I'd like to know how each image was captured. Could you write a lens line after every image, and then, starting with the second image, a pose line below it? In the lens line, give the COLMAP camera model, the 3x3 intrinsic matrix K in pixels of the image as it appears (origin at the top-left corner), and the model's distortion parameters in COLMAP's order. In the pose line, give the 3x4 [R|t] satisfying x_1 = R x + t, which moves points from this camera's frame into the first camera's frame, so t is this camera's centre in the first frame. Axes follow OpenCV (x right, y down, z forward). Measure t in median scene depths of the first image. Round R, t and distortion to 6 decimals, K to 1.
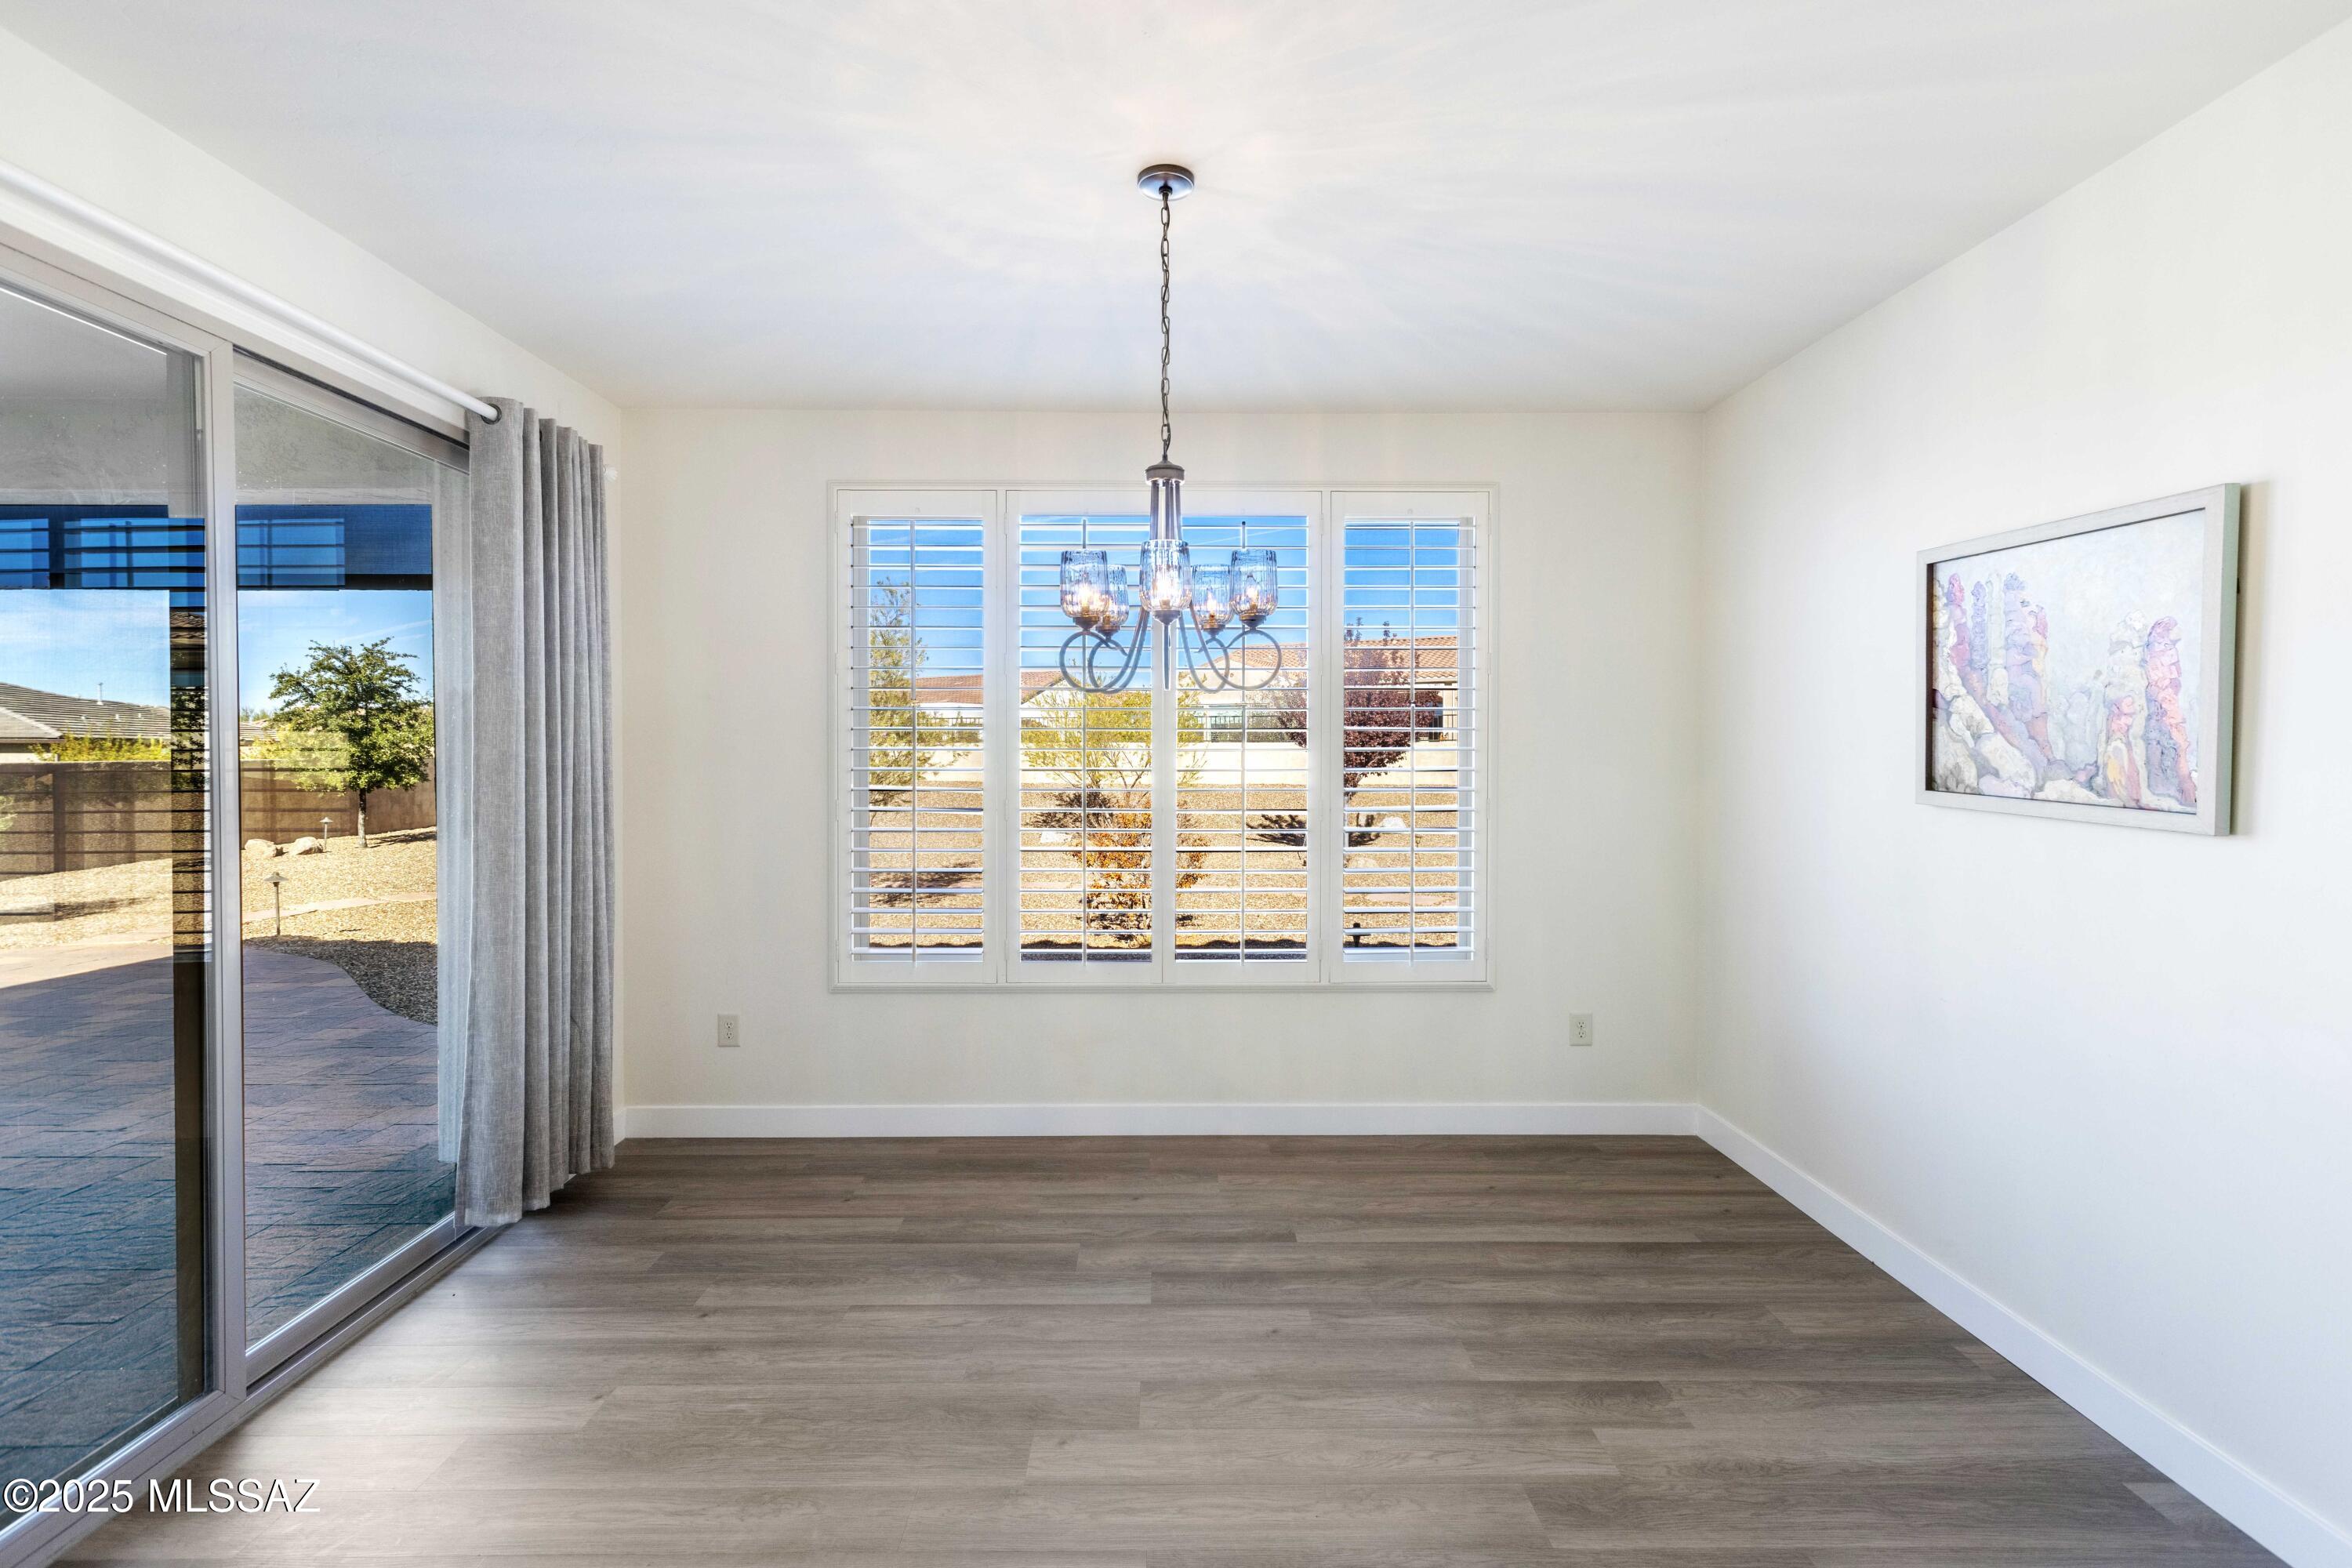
lens RADIAL K [[1090.1, 0, 1162.7], [0, 1090.1, 756.9], [0, 0, 1]] dist [0.001200, 0.000118]
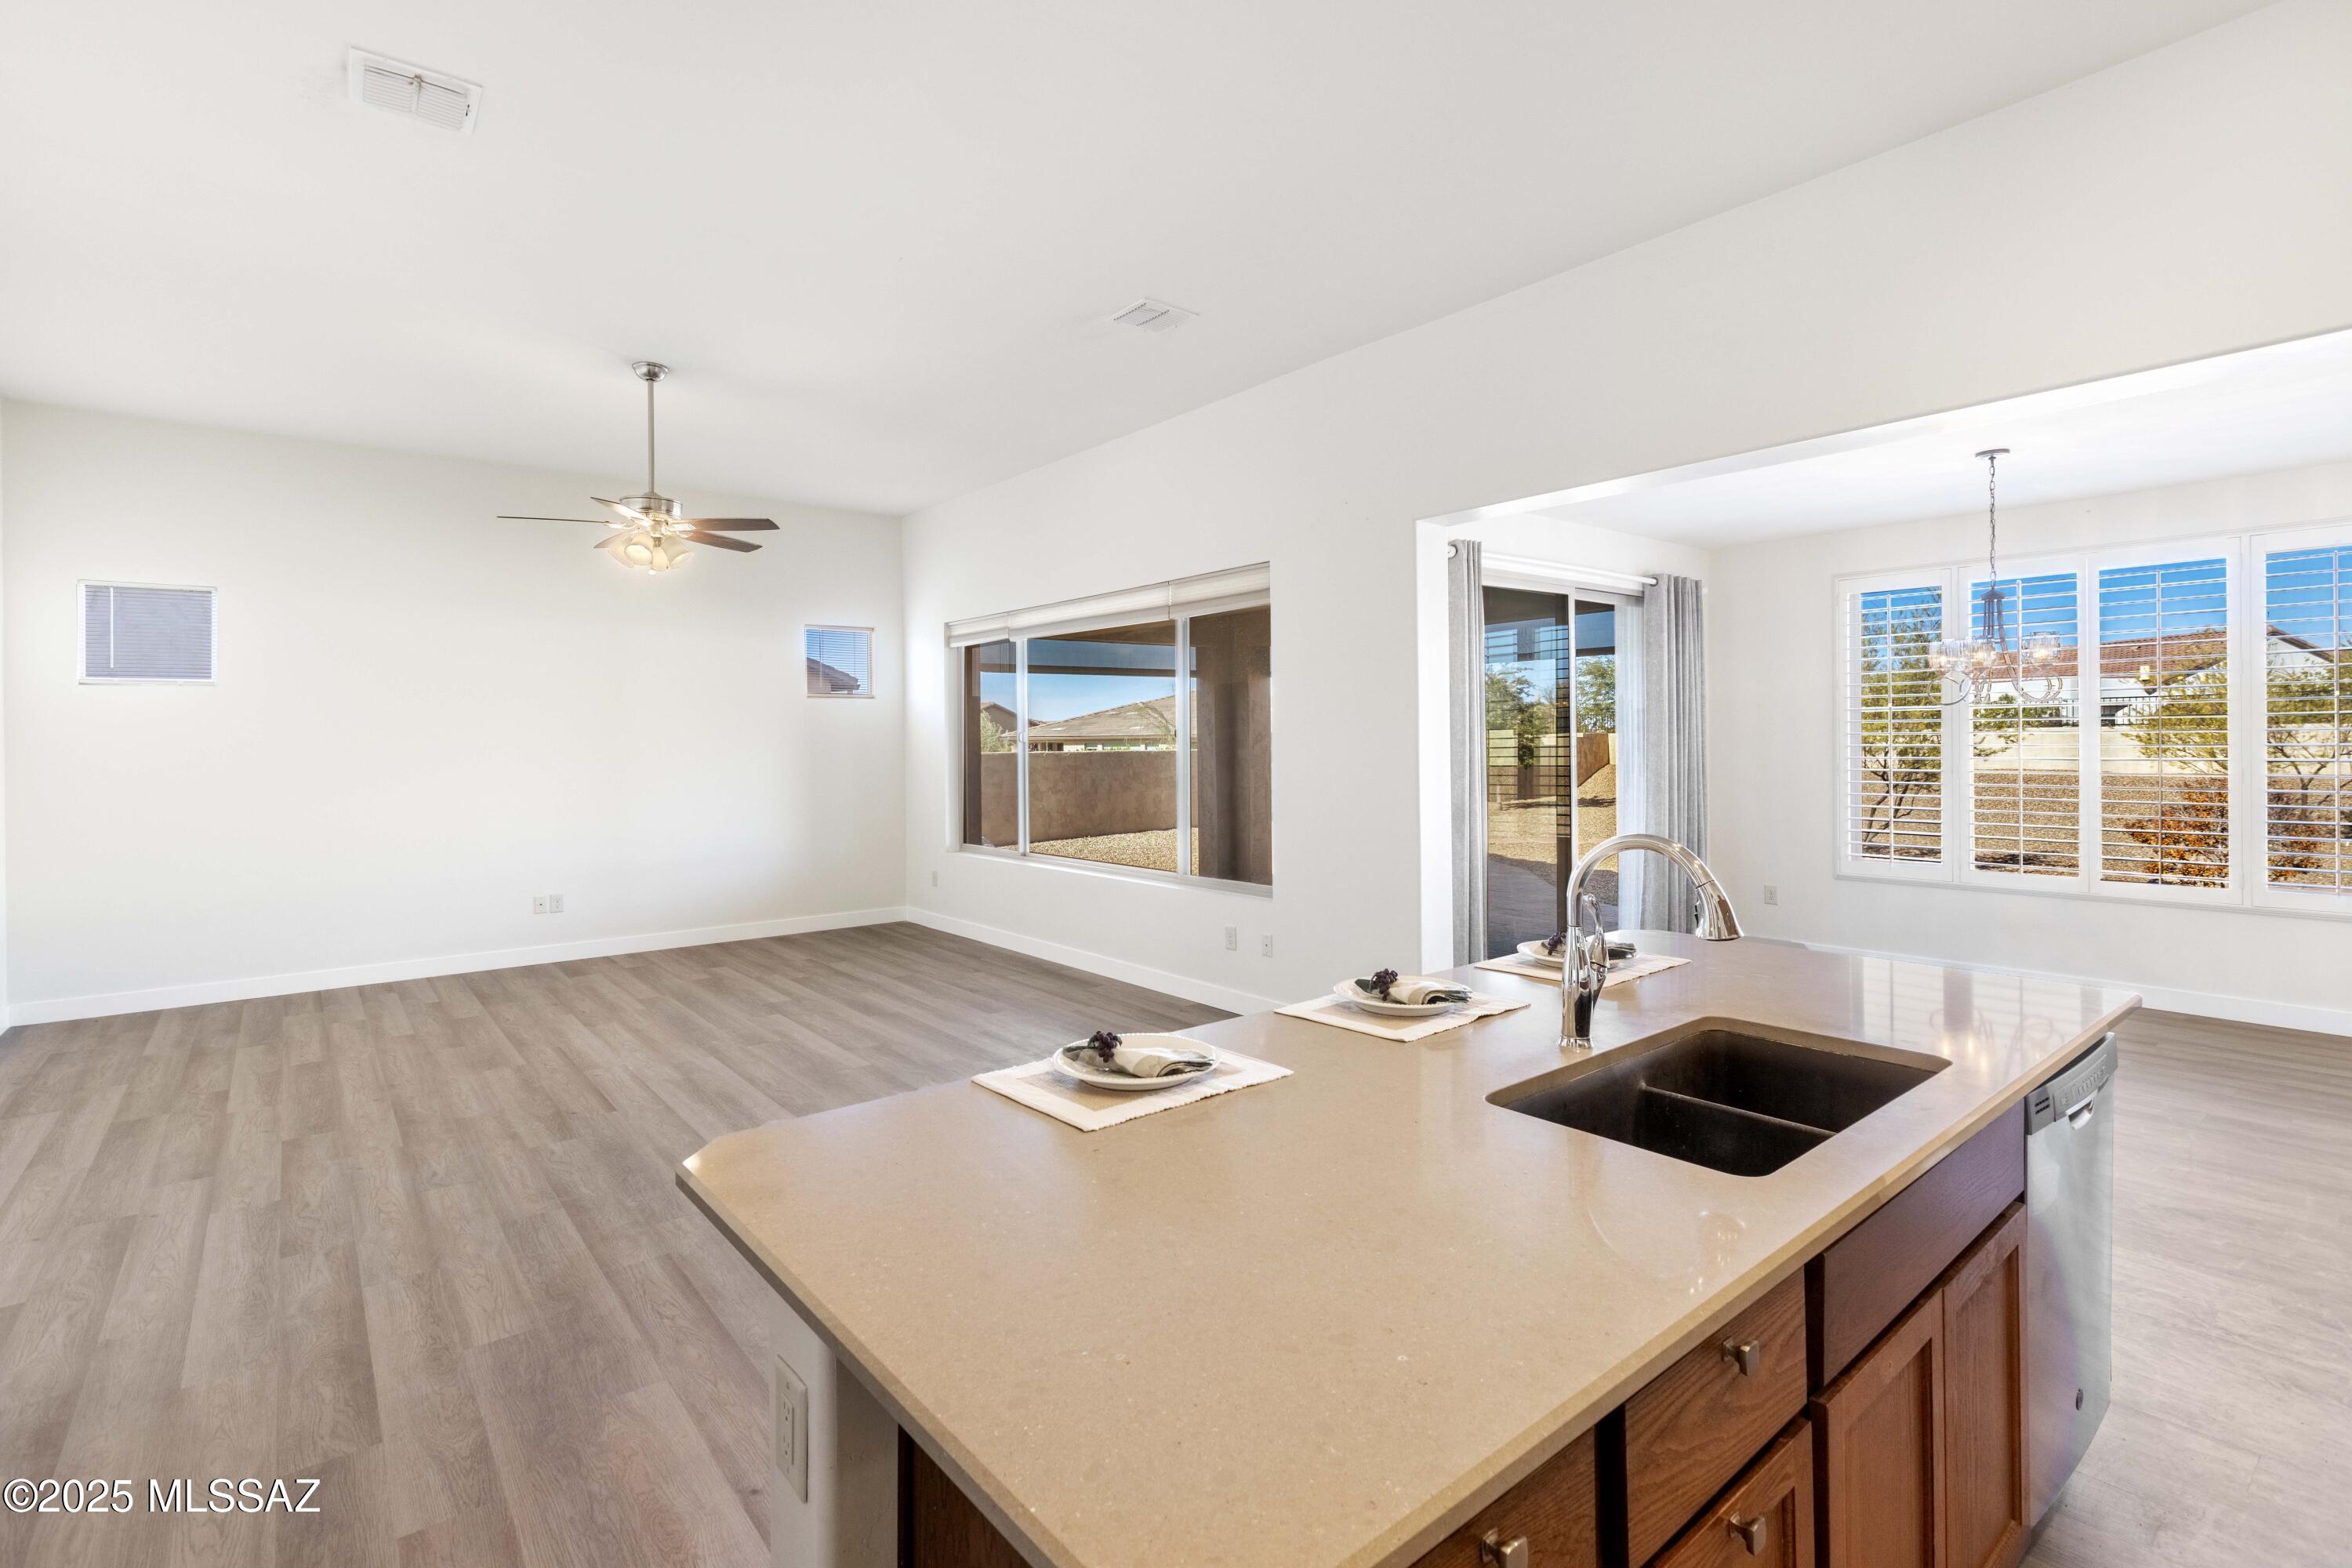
lens RADIAL K [[1090.1, 0, 1162.7], [0, 1090.1, 756.9], [0, 0, 1]] dist [0.001200, 0.000118]
pose [[0.624296, 0.003699, -0.781179, 0.432457], [0.005090, 0.999948, 0.008803, 0.011147], [0.781171, -0.009472, 0.624245, -1.027593]]
